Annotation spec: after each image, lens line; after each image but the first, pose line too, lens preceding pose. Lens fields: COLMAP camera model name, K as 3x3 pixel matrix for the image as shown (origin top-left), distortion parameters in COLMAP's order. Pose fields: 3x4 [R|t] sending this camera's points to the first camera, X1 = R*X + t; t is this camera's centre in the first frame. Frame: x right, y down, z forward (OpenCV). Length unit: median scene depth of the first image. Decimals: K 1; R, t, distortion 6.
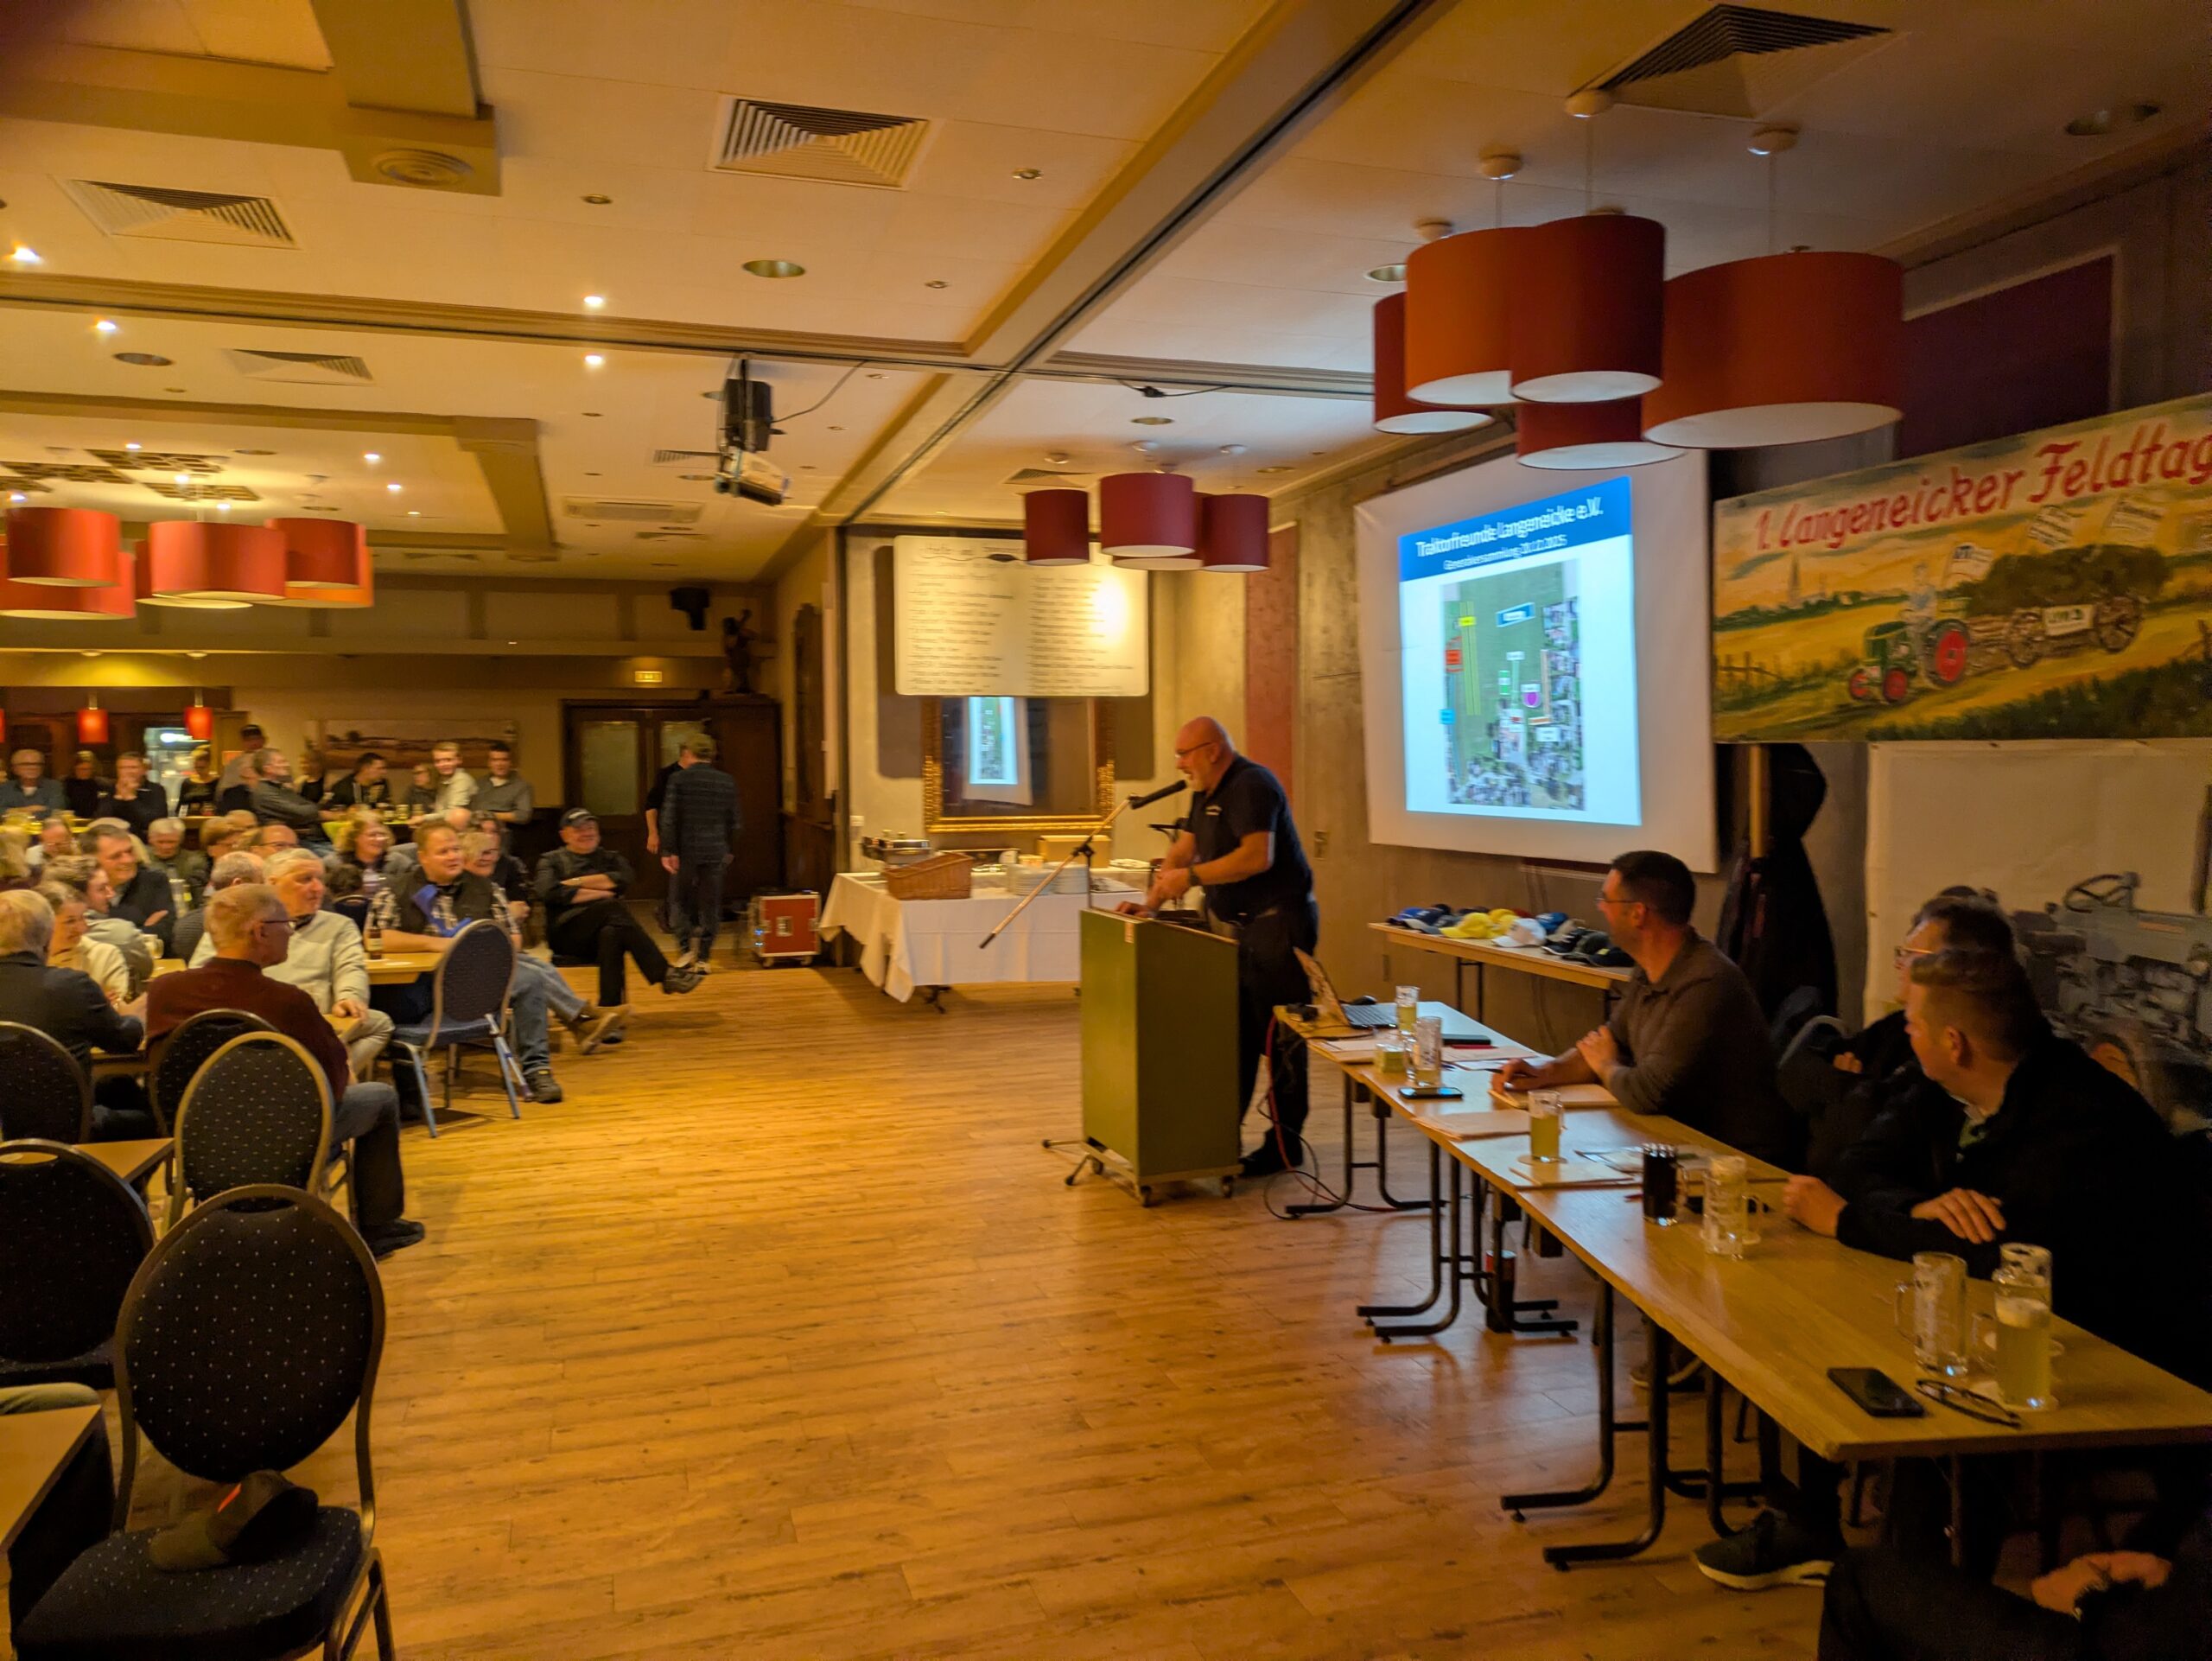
lens RADIAL K [[1597.9, 0, 1104.3], [0, 1597.9, 807.0], [0, 0, 1]] dist [0.063452, -0.056231]
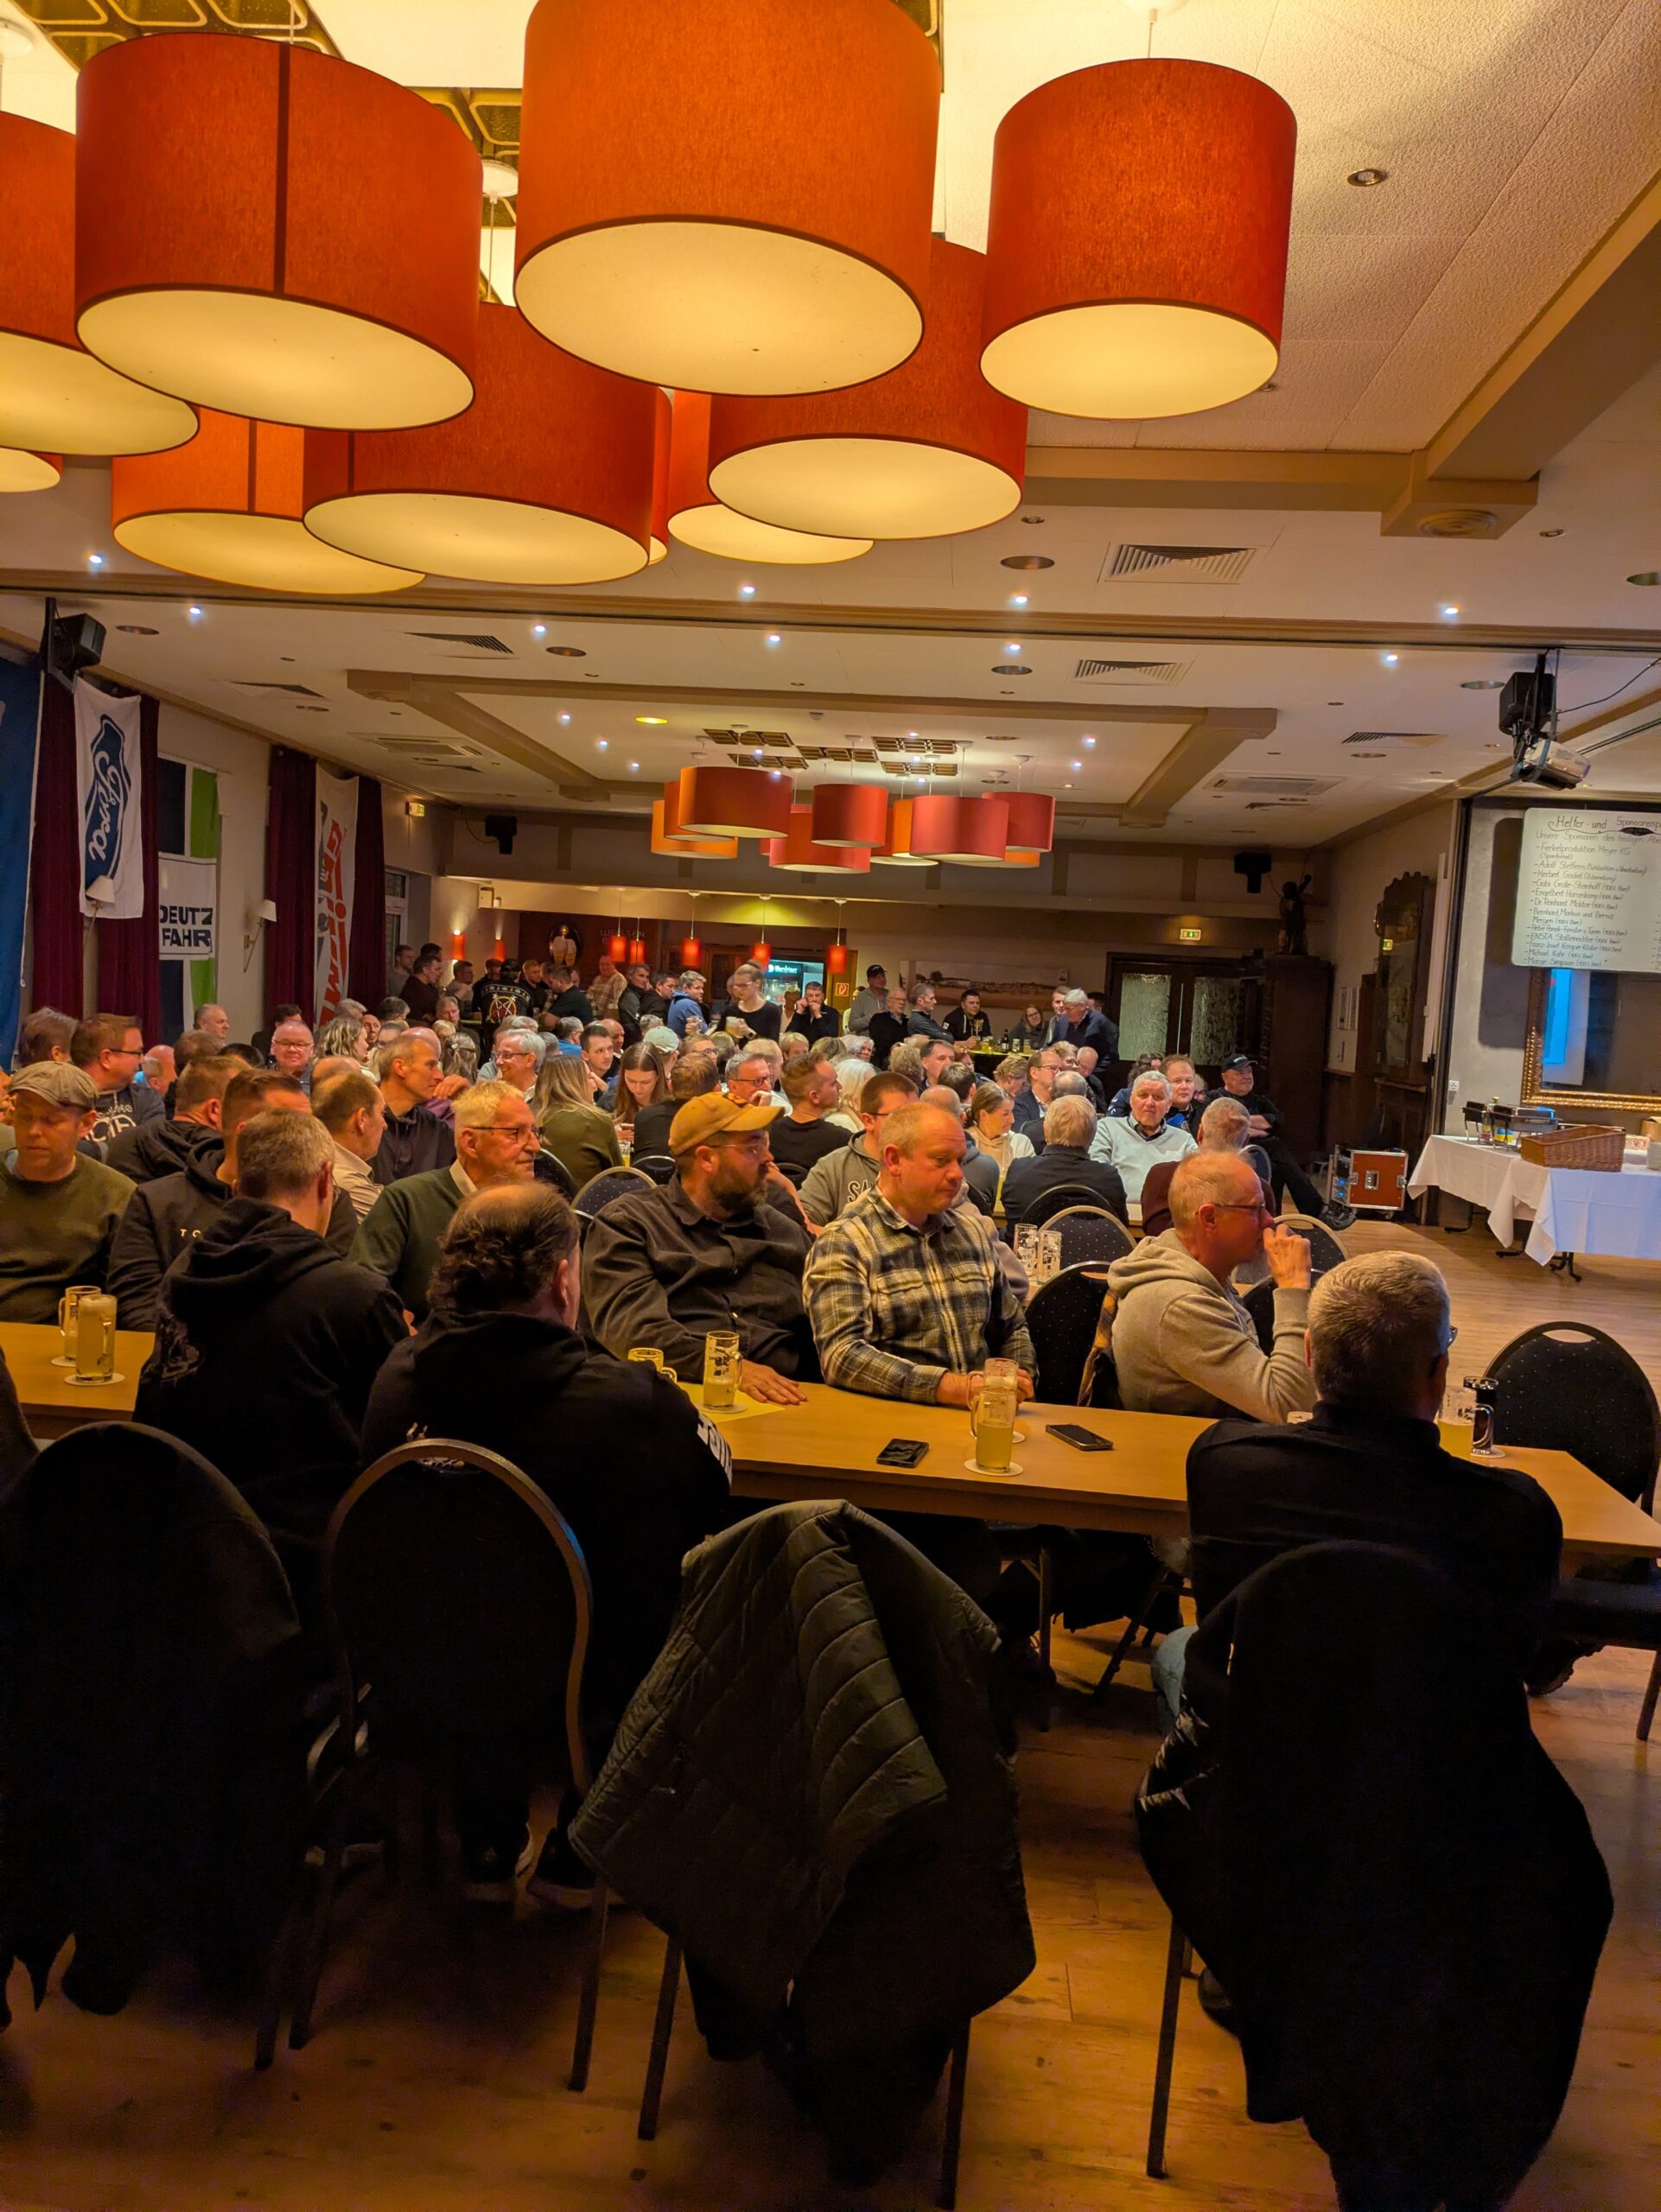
lens RADIAL K [[1597.9, 0, 794.5], [0, 1597.9, 1086.9], [0, 0, 1]] dist [0.063452, -0.056231]
pose [[0.919675, 0.084216, -0.383544, -0.187983], [-0.078236, 0.996447, 0.031197, 0.013077], [0.384809, 0.001316, 0.922995, -0.152088]]
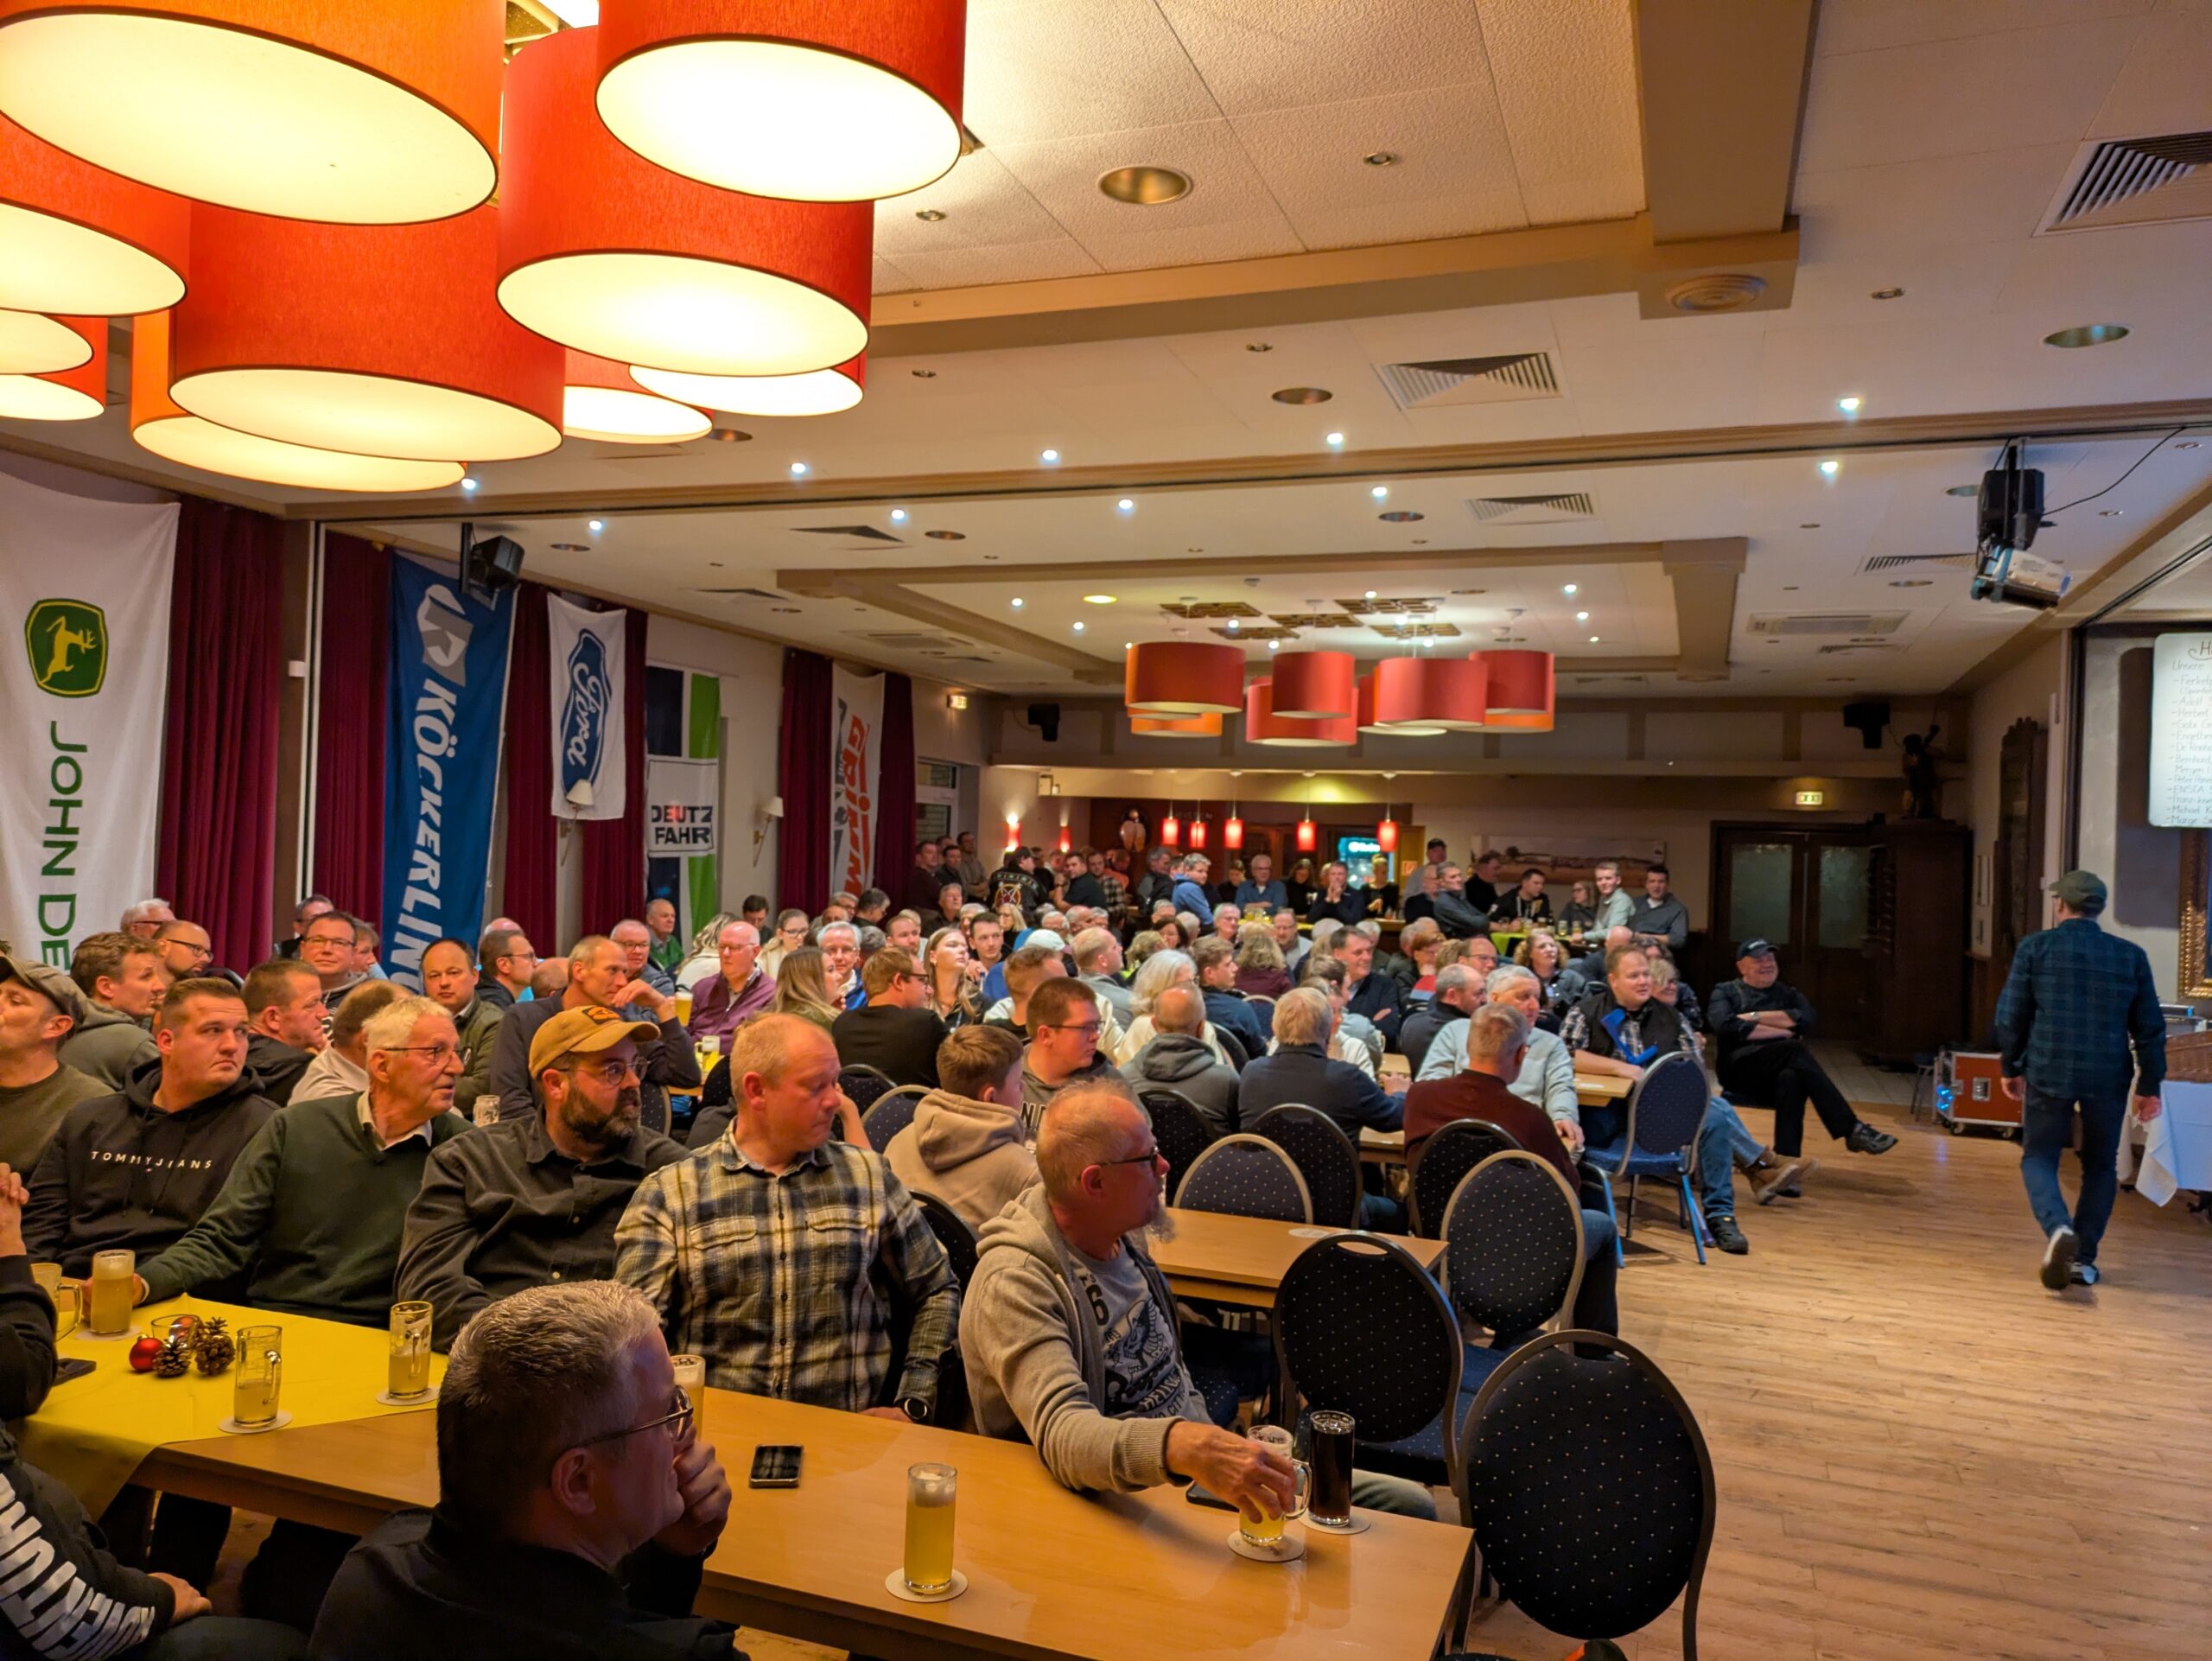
lens RADIAL K [[1597.9, 0, 1094.6], [0, 1597.9, 844.0], [0, 0, 1]] dist [0.063452, -0.056231]
pose [[0.785616, 0.032454, -0.617862, -0.049426], [-0.062349, 0.997693, -0.026873, -0.005414], [0.615565, 0.059635, 0.785827, 0.007997]]
